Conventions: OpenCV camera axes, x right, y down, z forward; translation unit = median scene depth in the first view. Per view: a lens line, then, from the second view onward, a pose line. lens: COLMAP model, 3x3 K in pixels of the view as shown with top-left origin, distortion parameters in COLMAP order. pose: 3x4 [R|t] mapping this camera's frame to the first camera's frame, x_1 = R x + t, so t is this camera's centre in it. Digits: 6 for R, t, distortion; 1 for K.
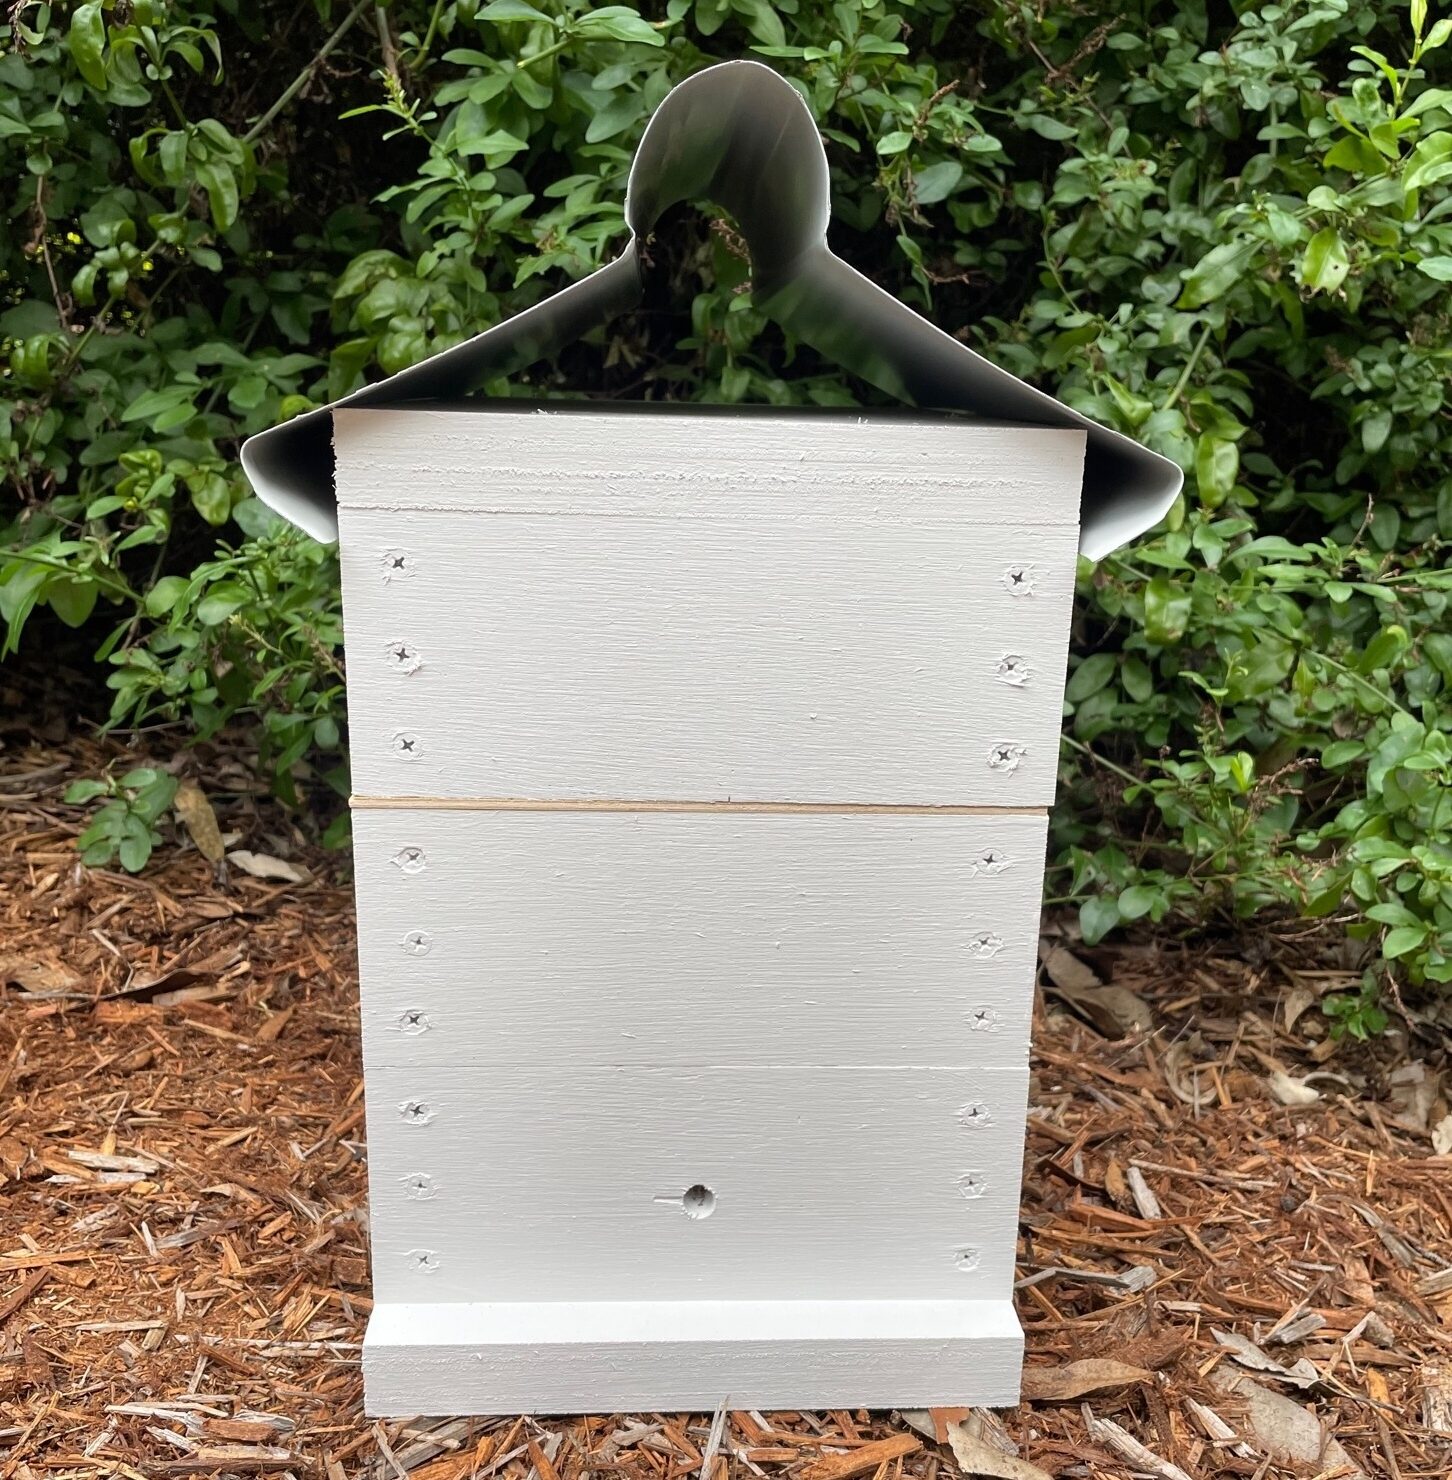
lens RADIAL K [[1516.9, 0, 738.9], [0, 1516.9, 835.3], [0, 0, 1]] dist [0.072414, -0.095524]
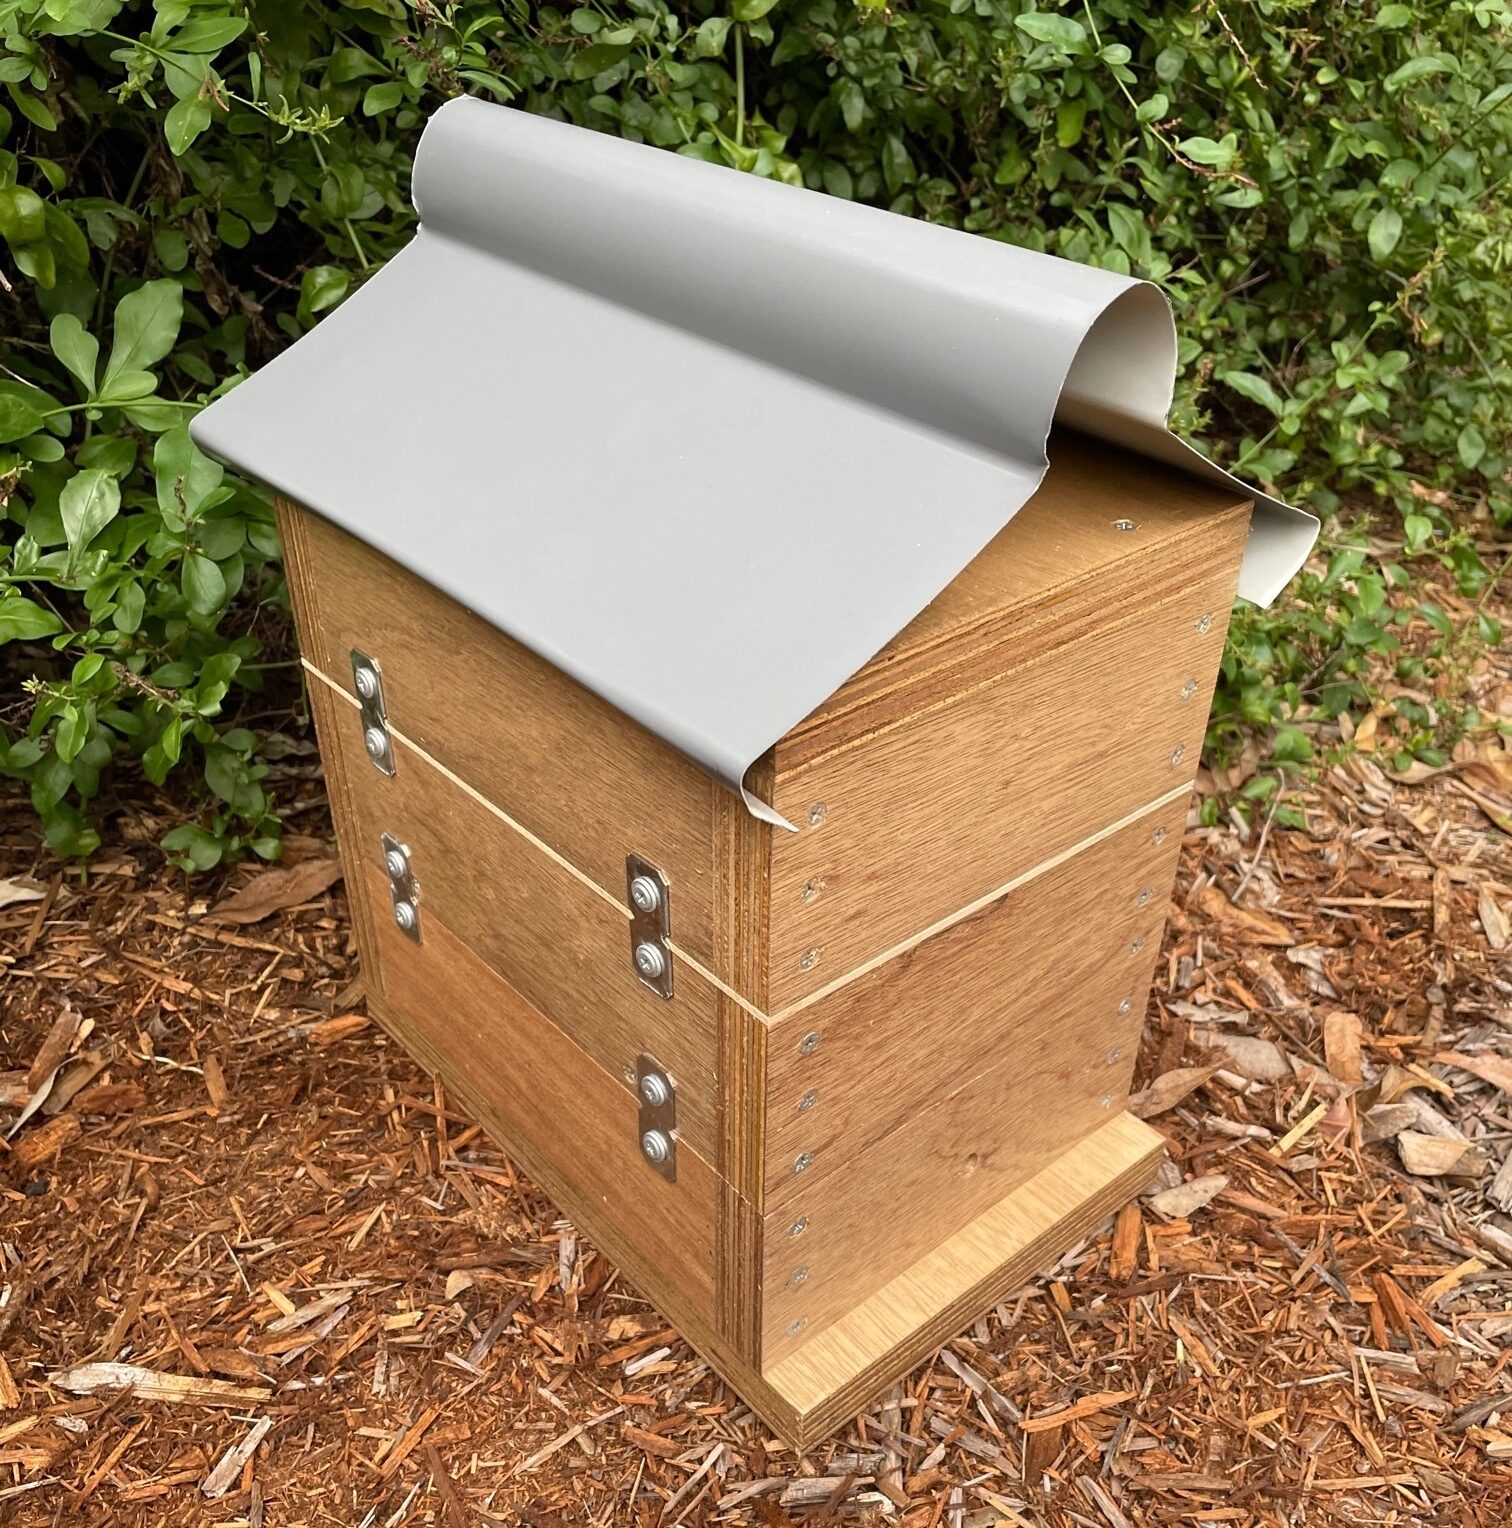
lens RADIAL K [[1525.9, 0, 755.8], [0, 1525.9, 856.6], [0, 0, 1]] dist [0.075496, -0.106528]
pose [[0.791770, -0.372507, 0.484086, -0.502020], [0.176757, 0.898339, 0.402175, -0.349904], [-0.584686, -0.232864, 0.777121, 0.139431]]
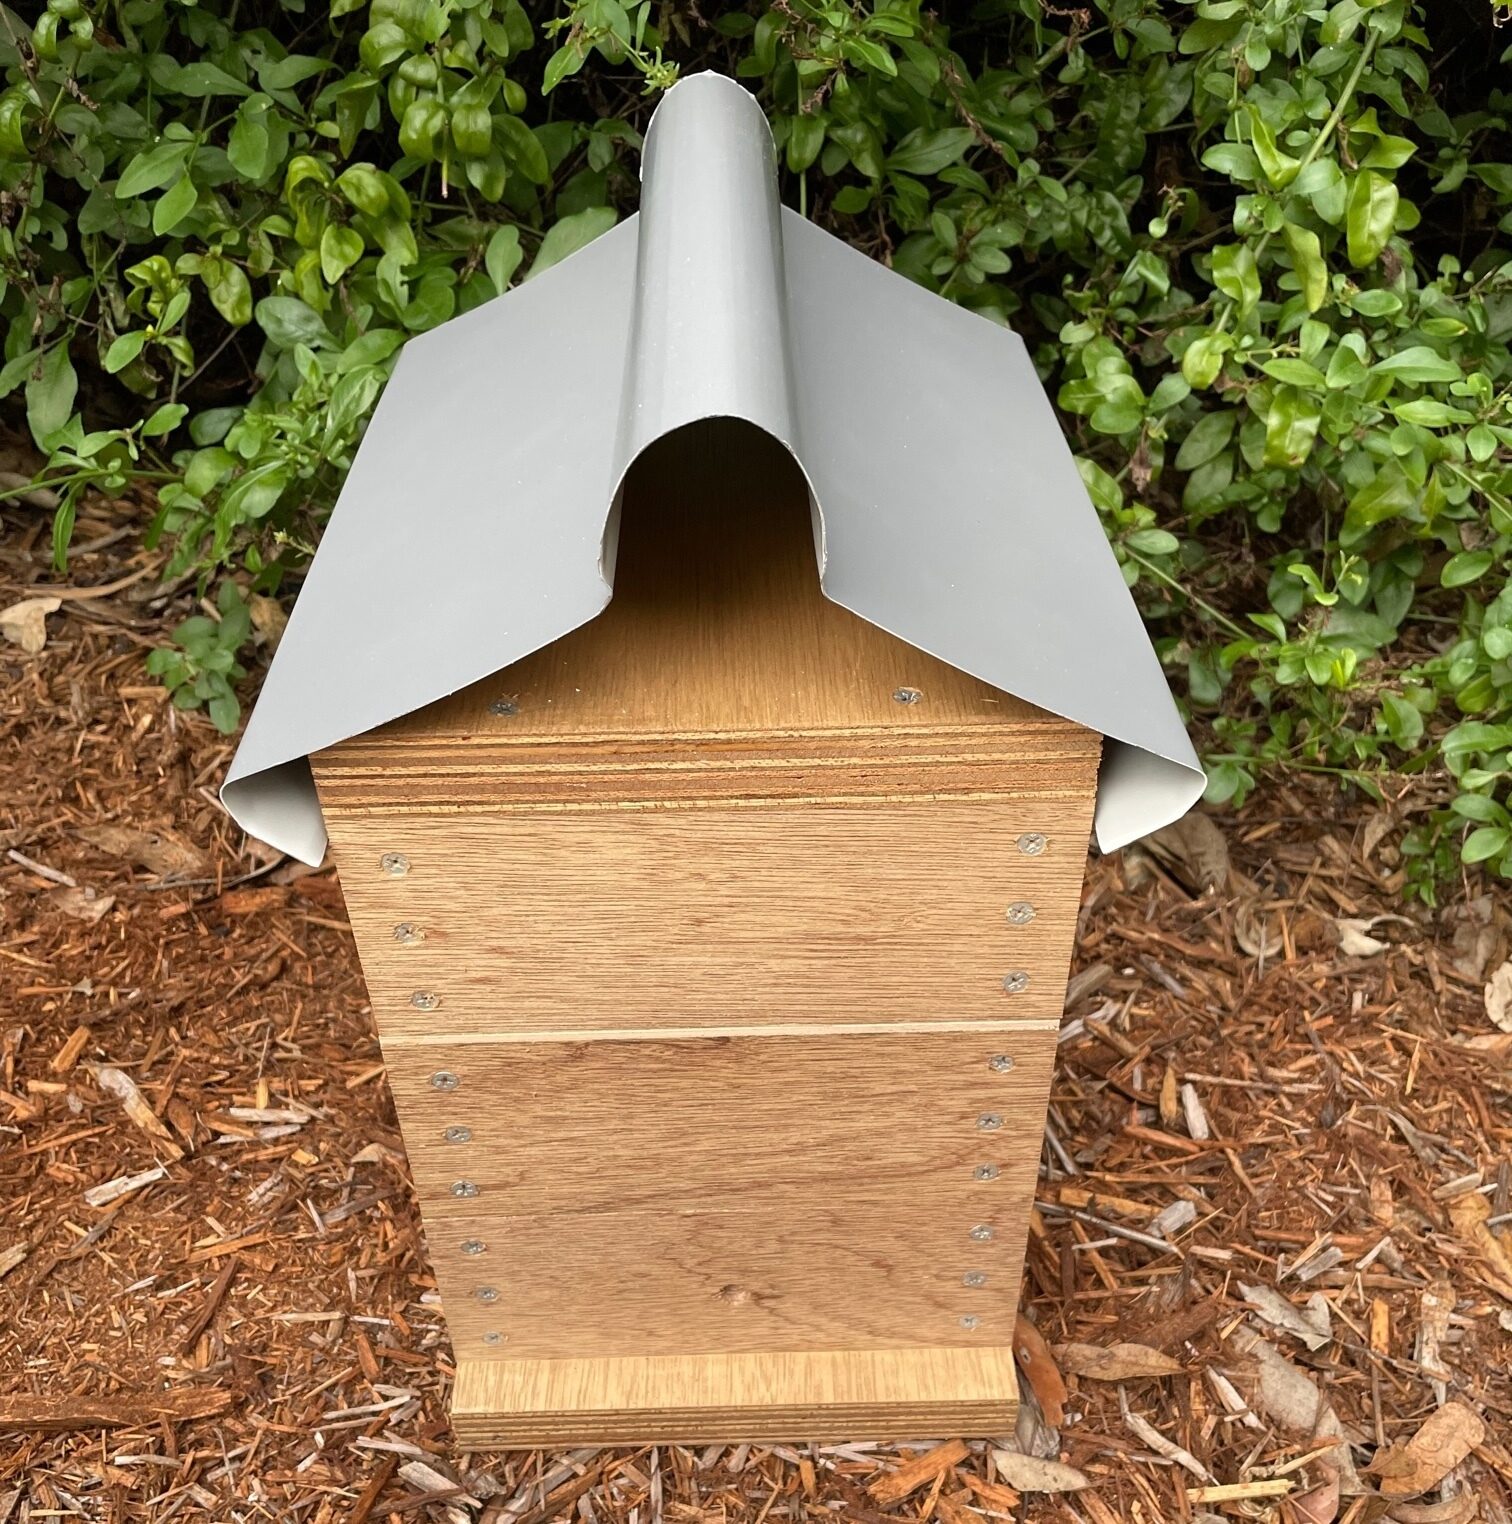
lens RADIAL K [[1517.2, 0, 764.0], [0, 1517.2, 927.0], [0, 0, 1]] dist [0.072003, -0.100781]
pose [[0.998537, -0.014716, -0.052037, 0.014499], [0.035191, 0.907464, 0.418654, -0.339206], [0.041061, -0.419873, 0.906654, 0.048707]]
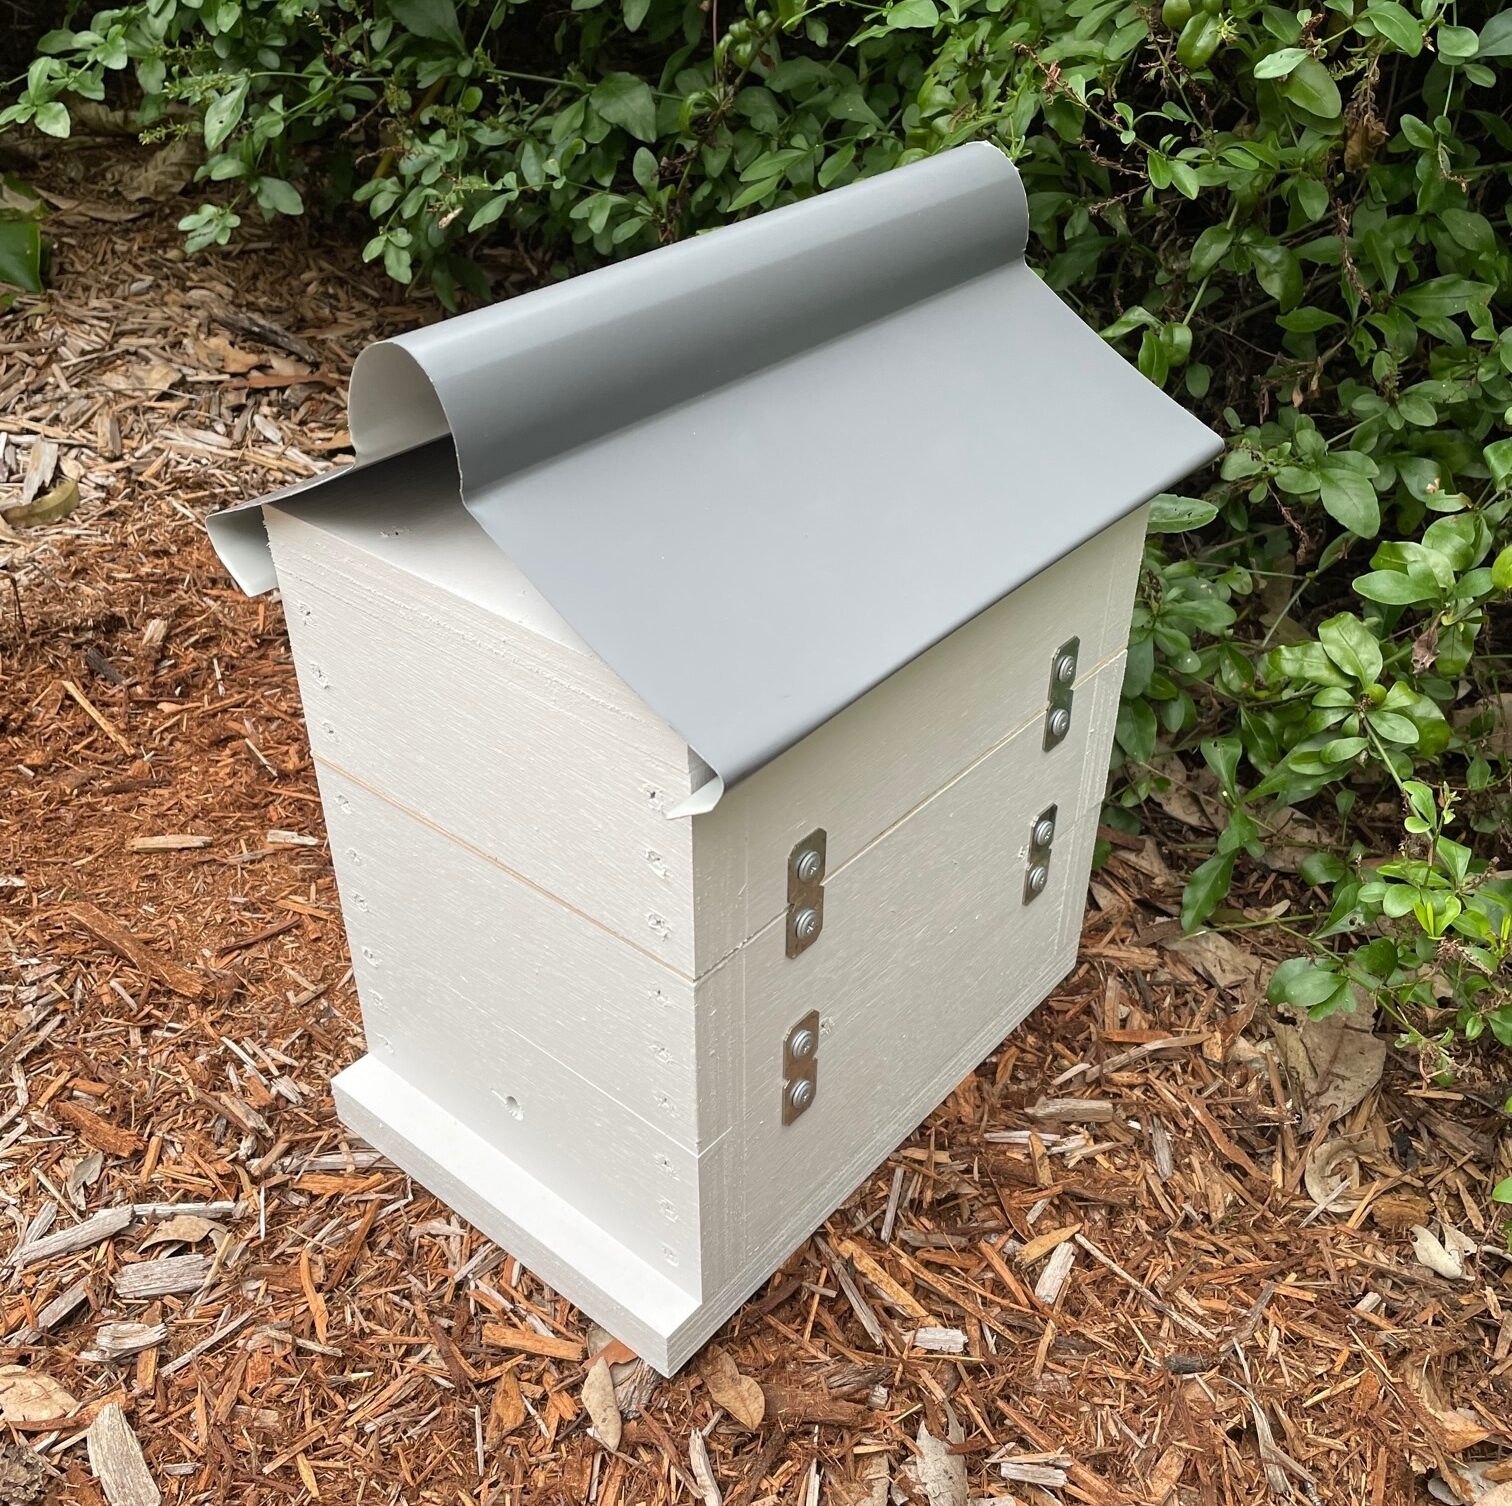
lens RADIAL K [[1508.2, 0, 756.0], [0, 1508.2, 753.0], [0, 0, 1]] dist [0.080728, -0.105572]
pose [[0.731963, 0.363860, -0.576051, 0.551036], [-0.180546, 0.918821, 0.350957, -0.382653], [0.656988, -0.152884, 0.738237, 0.168409]]
